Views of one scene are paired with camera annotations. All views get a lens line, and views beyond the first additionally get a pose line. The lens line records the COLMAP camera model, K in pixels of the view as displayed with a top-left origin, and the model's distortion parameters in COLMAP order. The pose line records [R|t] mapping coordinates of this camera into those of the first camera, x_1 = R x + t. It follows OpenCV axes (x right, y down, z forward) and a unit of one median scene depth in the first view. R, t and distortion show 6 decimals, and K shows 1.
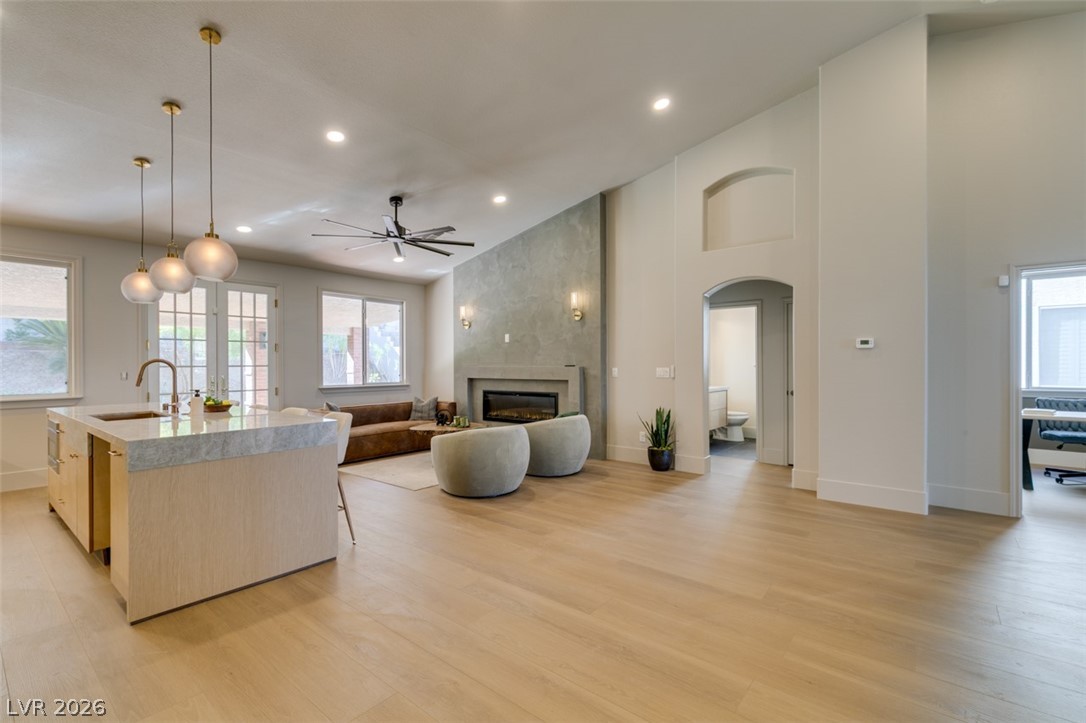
lens RADIAL K [[482.5, 0, 542.5], [0, 482.5, 365.1], [0, 0, 1]] dist [0.001284, -0.000290]
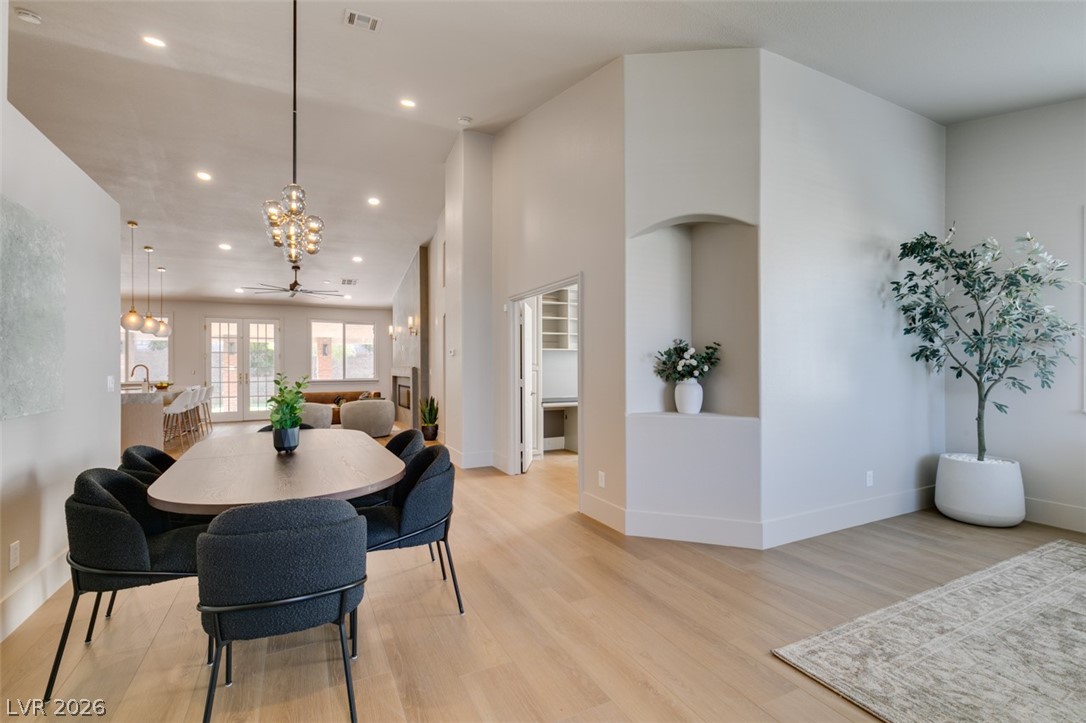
lens RADIAL K [[481.5, 0, 543.3], [0, 481.5, 364.8], [0, 0, 1]] dist [0.001687, -0.000327]
pose [[0.914029, -0.000072, -0.405649, 0.970203], [-0.000246, 1.000000, -0.000731, -0.005844], [0.405649, 0.000768, 0.914029, -0.146056]]
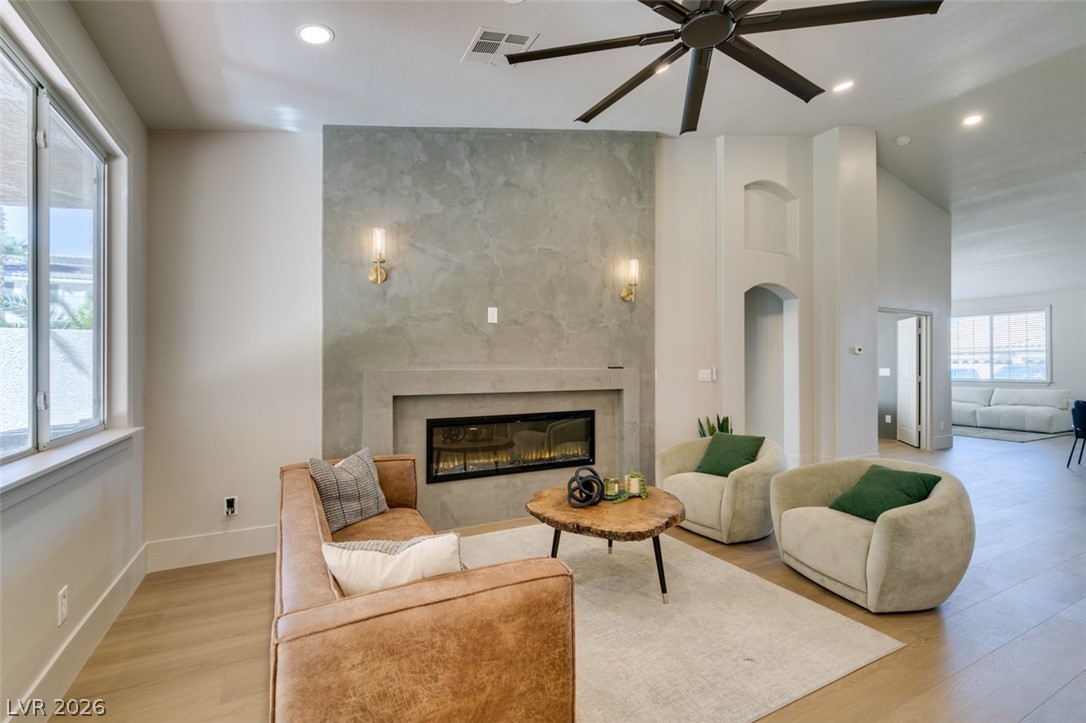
lens RADIAL K [[487.0, 0, 540.3], [0, 487.0, 362.6], [0, 0, 1]] dist [0.002505, 0.000026]
pose [[0.395256, 0.006056, 0.918551, -0.592321], [-0.000967, 0.999980, -0.006177, -0.001115], [-0.918571, 0.001553, 0.395254, 0.816068]]
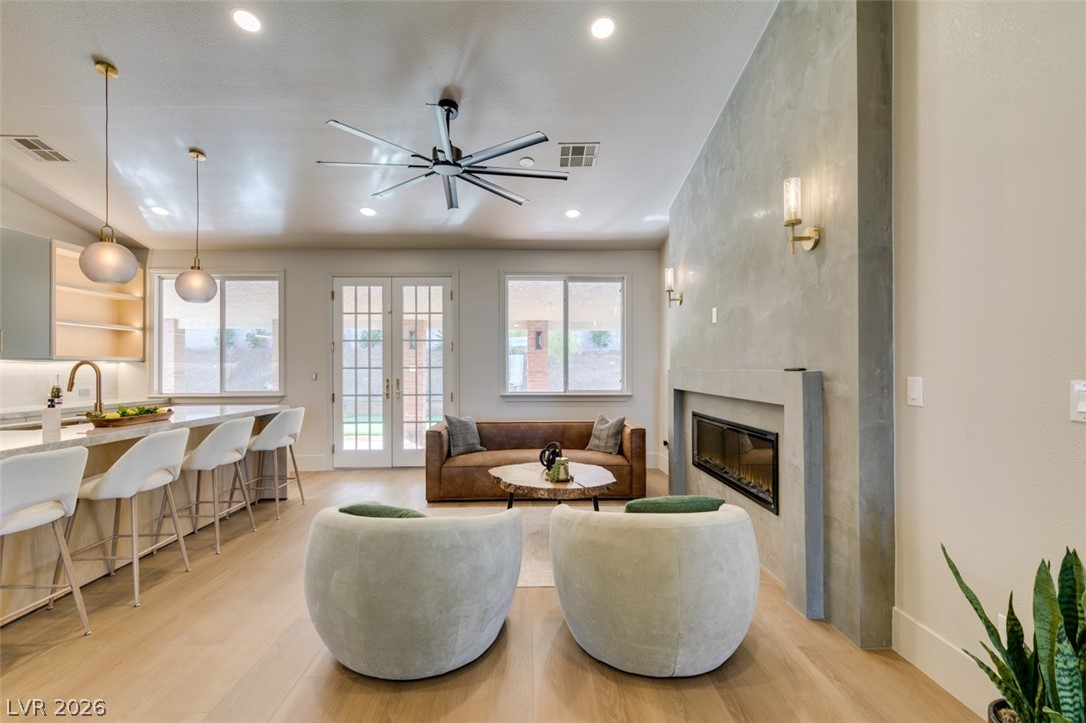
lens RADIAL K [[487.0, 0, 542.3], [0, 487.0, 364.8], [0, 0, 1]] dist [0.004917, -0.000519]
pose [[0.650964, -0.001525, -0.759107, 0.222265], [0.000347, 0.999998, -0.001712, -0.001794], [0.759109, 0.000851, 0.650963, 0.570567]]
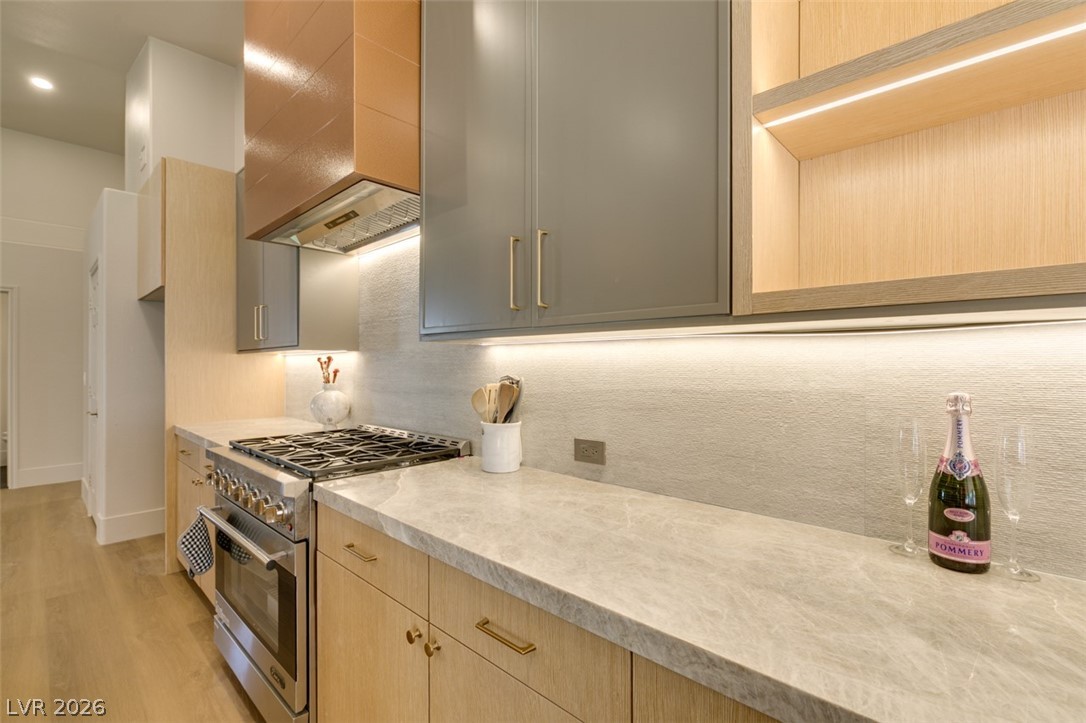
lens RADIAL K [[483.5, 0, 541.7], [0, 483.5, 364.5], [0, 0, 1]] dist [0.004009, -0.000487]
pose [[-0.997321, 0.003257, 0.073080, -0.733562], [0.003145, 0.999994, -0.001641, 0.002809], [-0.073085, -0.001407, -0.997325, 0.634428]]
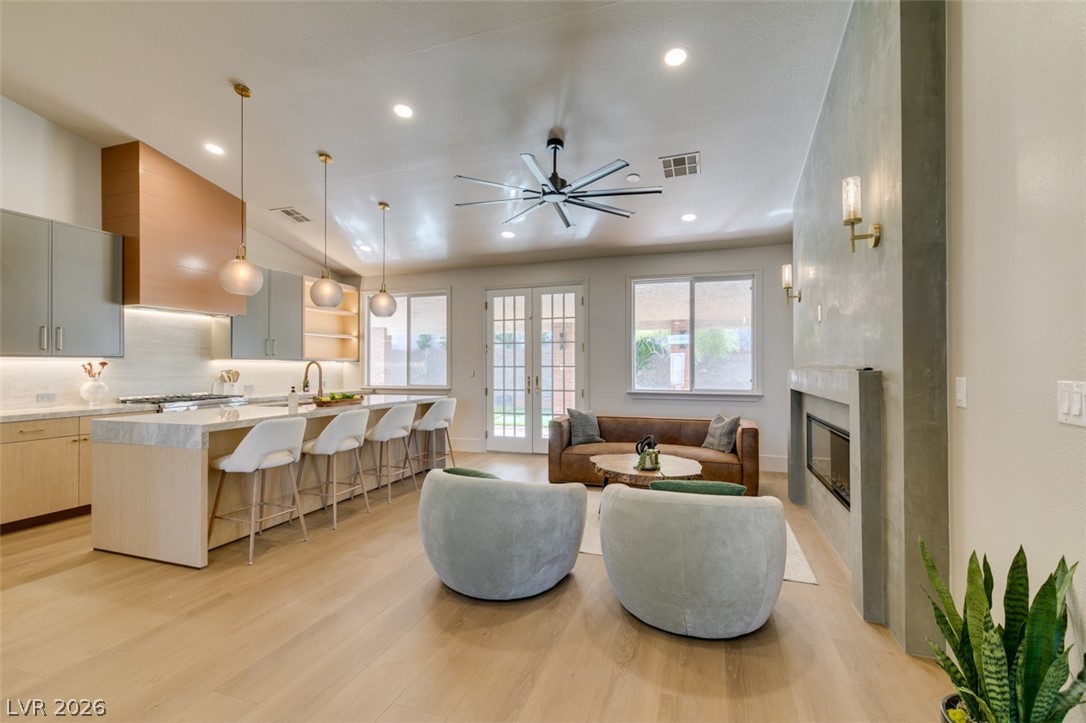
lens RADIAL K [[486.0, 0, 541.4], [0, 486.0, 362.0], [0, 0, 1]] dist [0.004084, -0.000168]
pose [[0.343966, -0.004809, -0.938970, 0.330737], [-0.000835, 0.999985, -0.005428, -0.001937], [0.938982, 0.002651, 0.343956, 0.609079]]
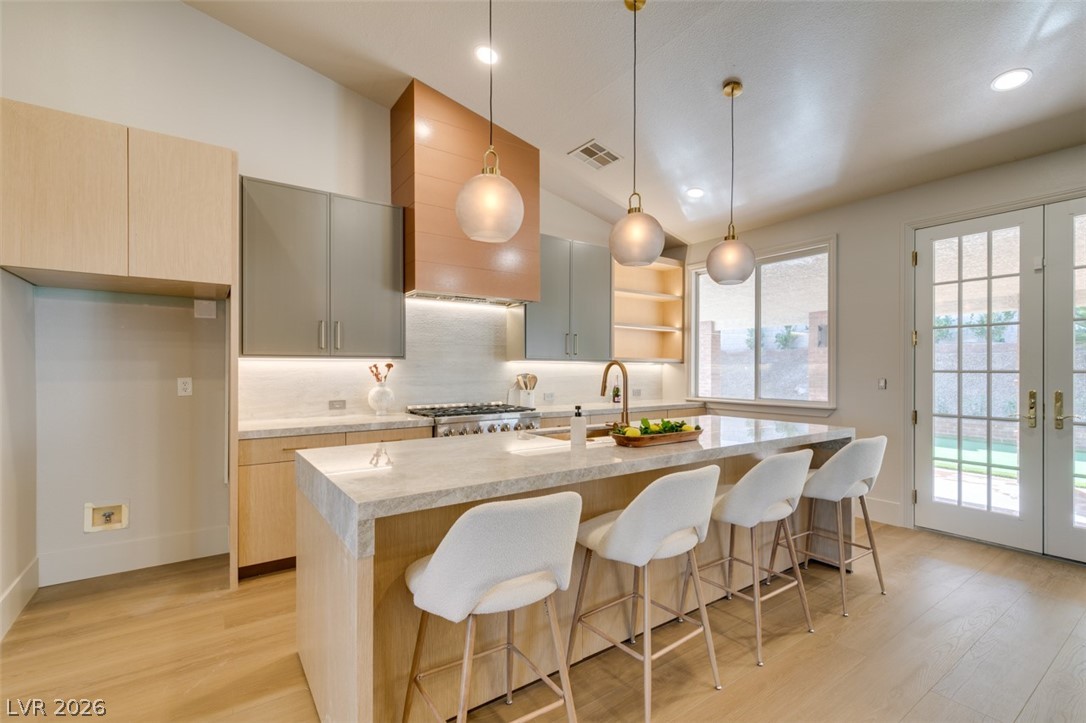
lens RADIAL K [[486.3, 0, 542.2], [0, 486.3, 369.5], [0, 0, 1]] dist [0.002745, -0.000118]
pose [[-0.273151, 0.003663, -0.961964, -0.030937], [-0.002103, 0.999988, 0.004405, -0.000936], [0.961969, 0.003226, -0.273140, 0.594242]]
